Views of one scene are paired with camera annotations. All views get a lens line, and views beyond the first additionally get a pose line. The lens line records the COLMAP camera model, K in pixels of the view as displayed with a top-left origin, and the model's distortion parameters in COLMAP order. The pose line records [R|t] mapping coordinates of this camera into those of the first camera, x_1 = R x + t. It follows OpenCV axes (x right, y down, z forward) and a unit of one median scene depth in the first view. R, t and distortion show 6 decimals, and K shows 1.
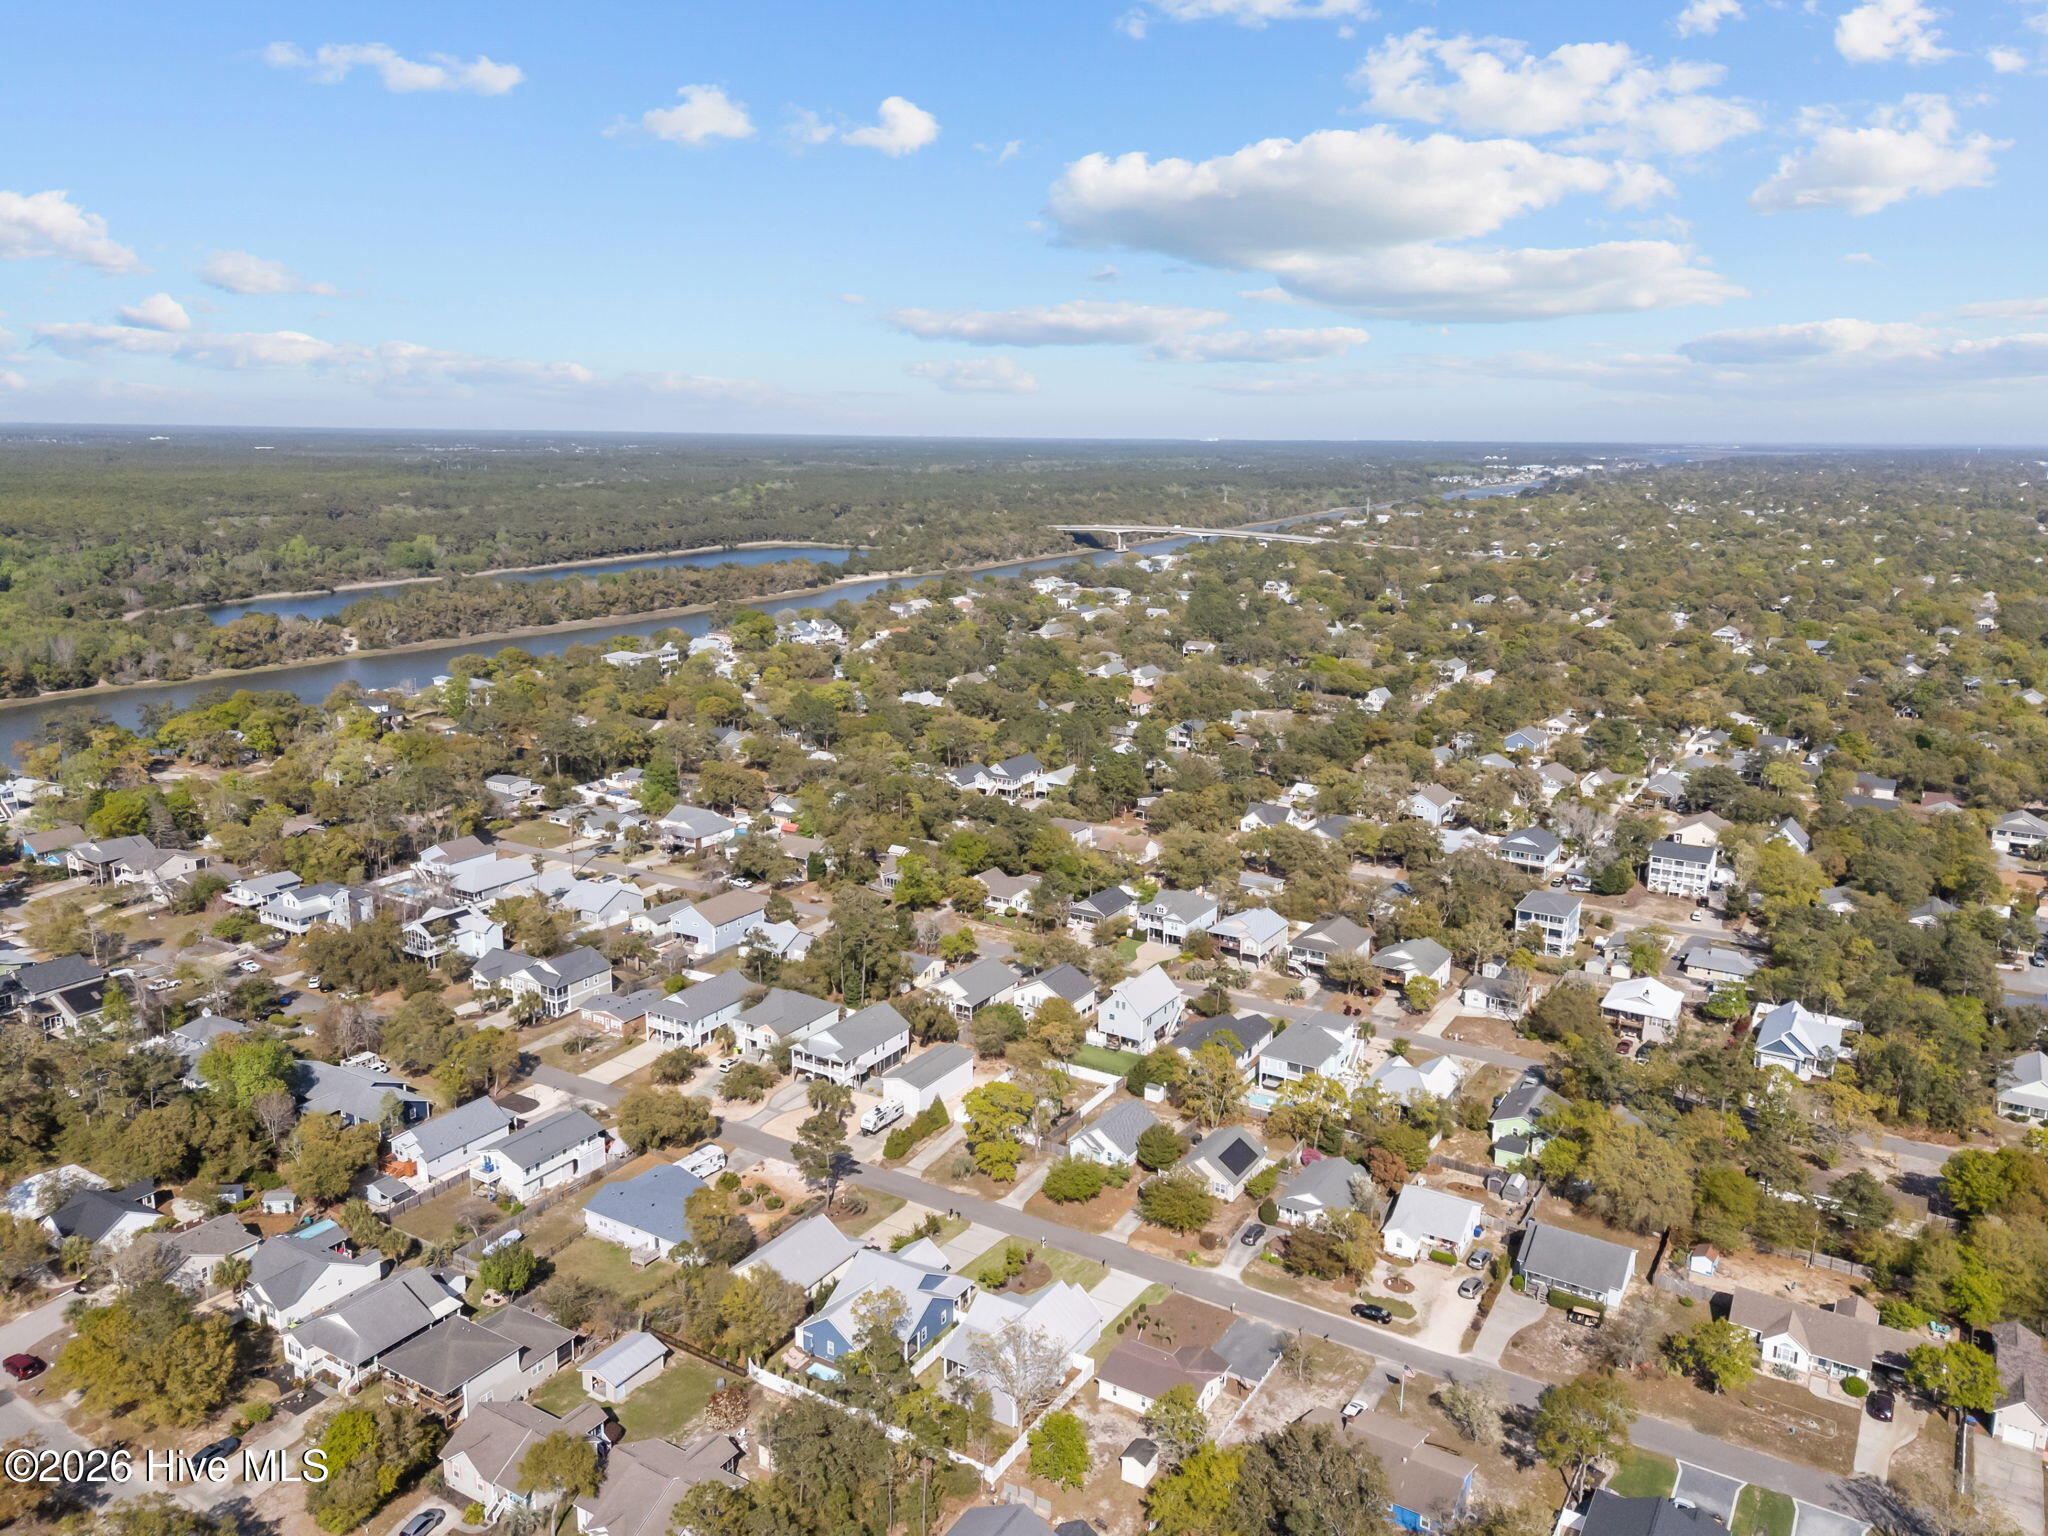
lens RADIAL K [[1497.4, 0, 1028.4], [0, 1497.4, 761.1], [0, 0, 1]] dist [0.080566, -0.070677]
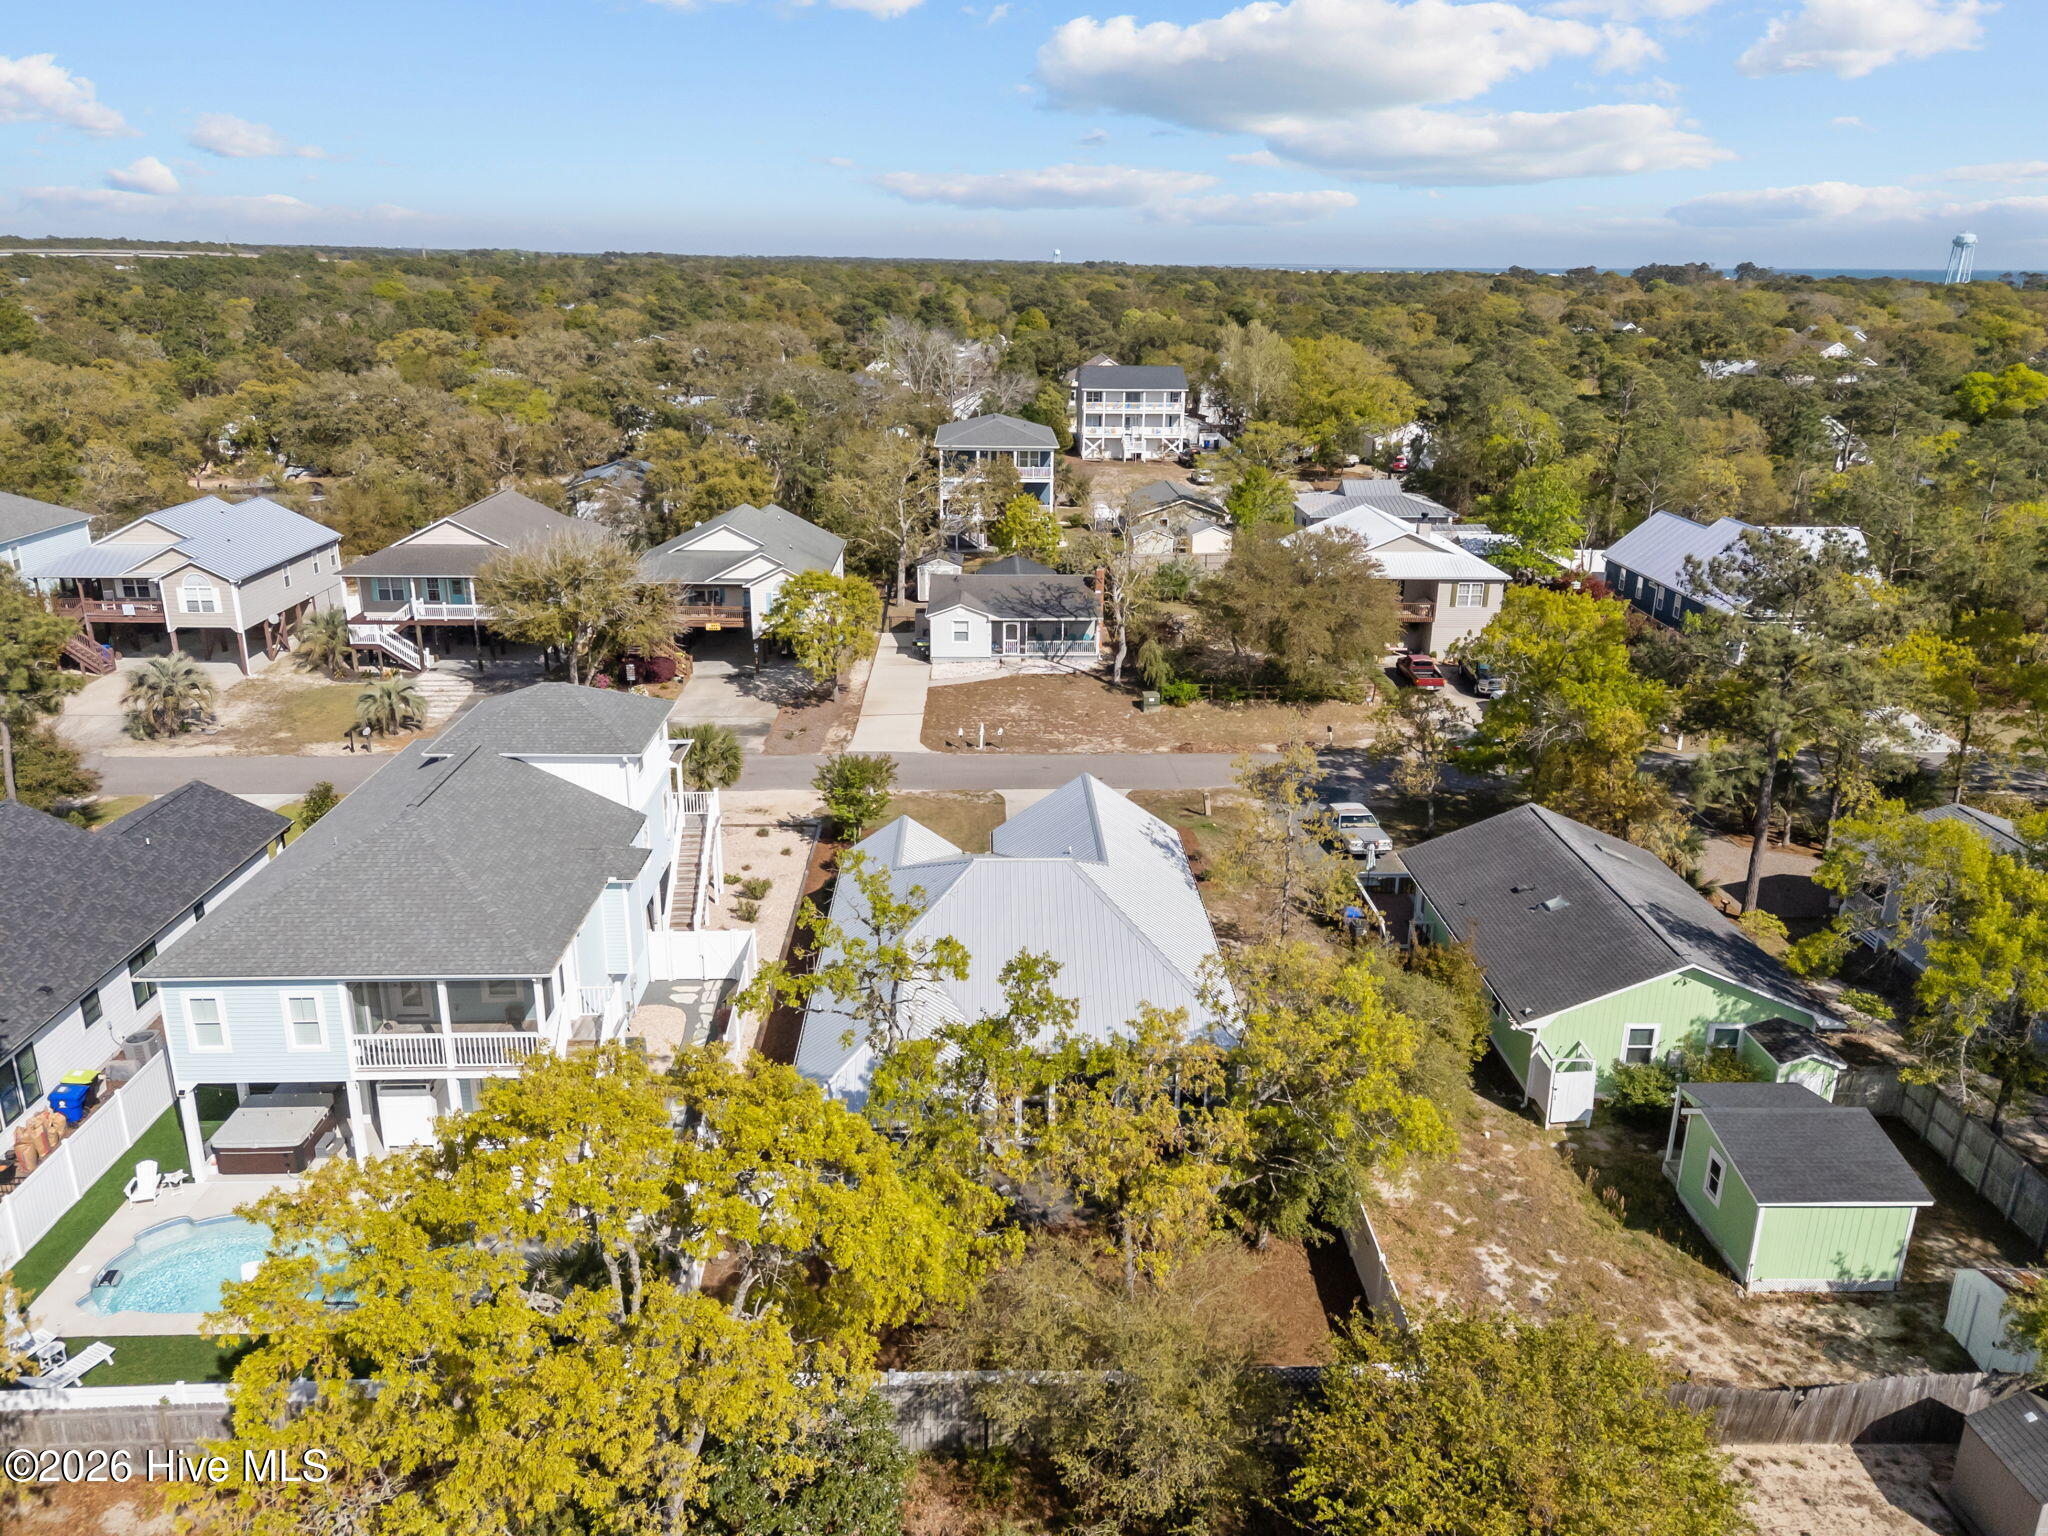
lens RADIAL K [[1506.8, 0, 1019.0], [0, 1506.8, 759.2], [0, 0, 1]] dist [0.050553, 0.000348]
pose [[0.838940, -0.172109, 0.516292, 0.104681], [0.116002, 0.983427, 0.139336, 0.111619], [-0.531716, -0.057004, 0.845002, 0.568689]]
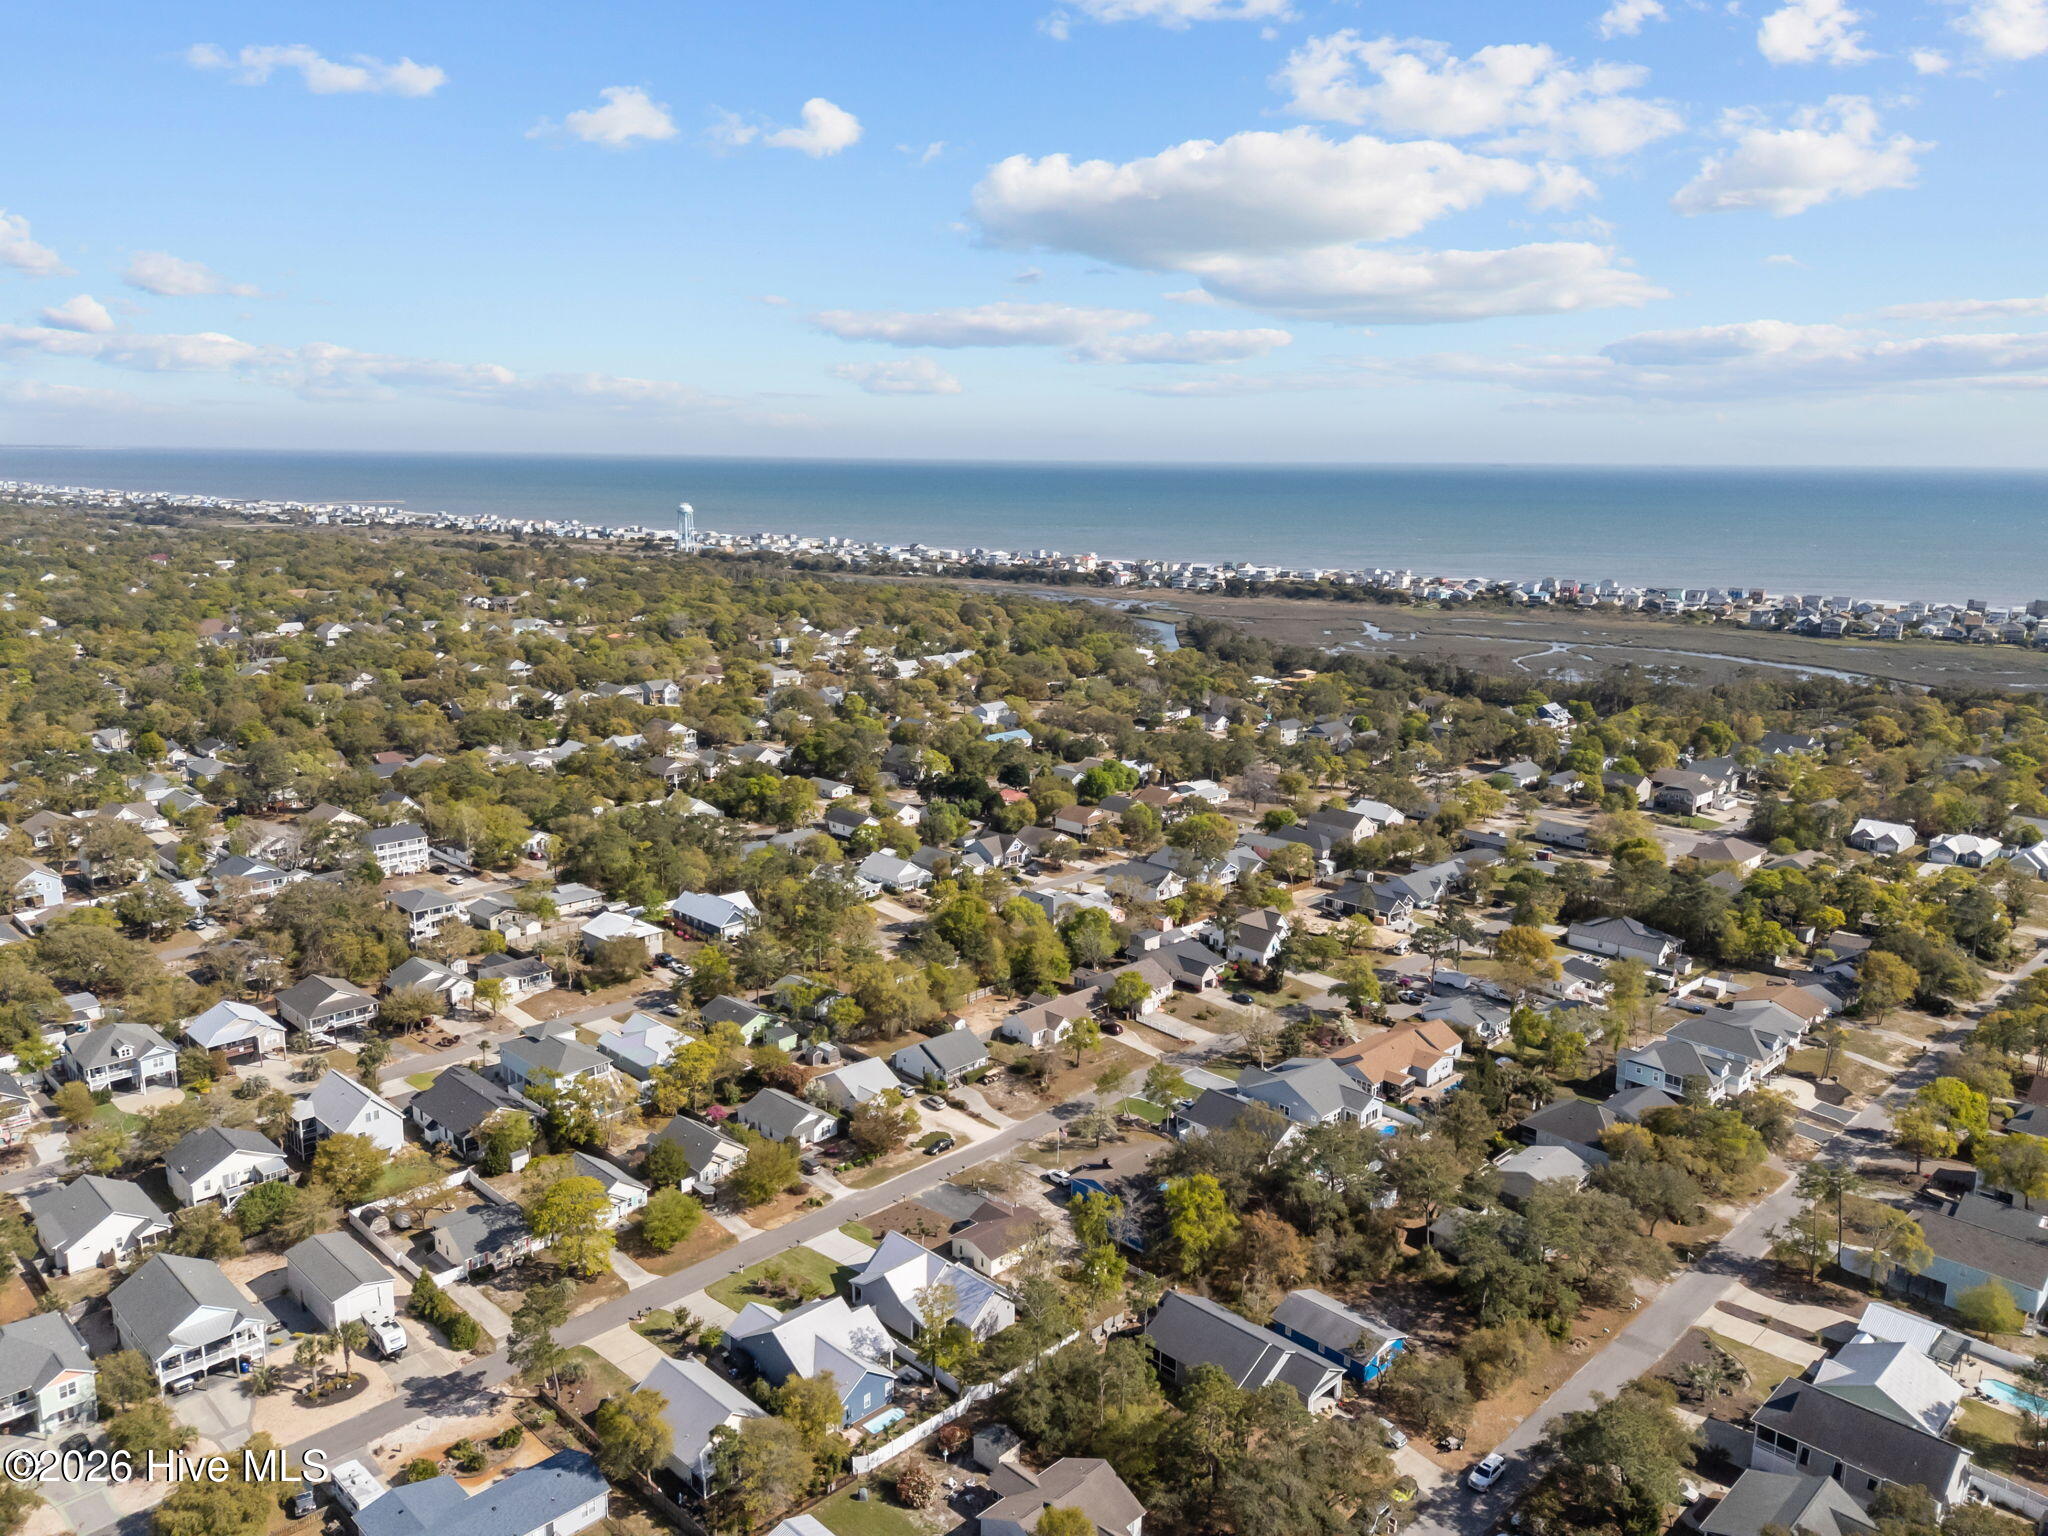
lens RADIAL K [[1497.4, 0, 1028.4], [0, 1497.4, 761.1], [0, 0, 1]] dist [0.080566, -0.070677]
pose [[0.233253, -0.203750, 0.950831, -0.460667], [0.202631, 0.966522, 0.157404, -0.066345], [-0.951070, 0.155953, 0.266730, 0.287774]]
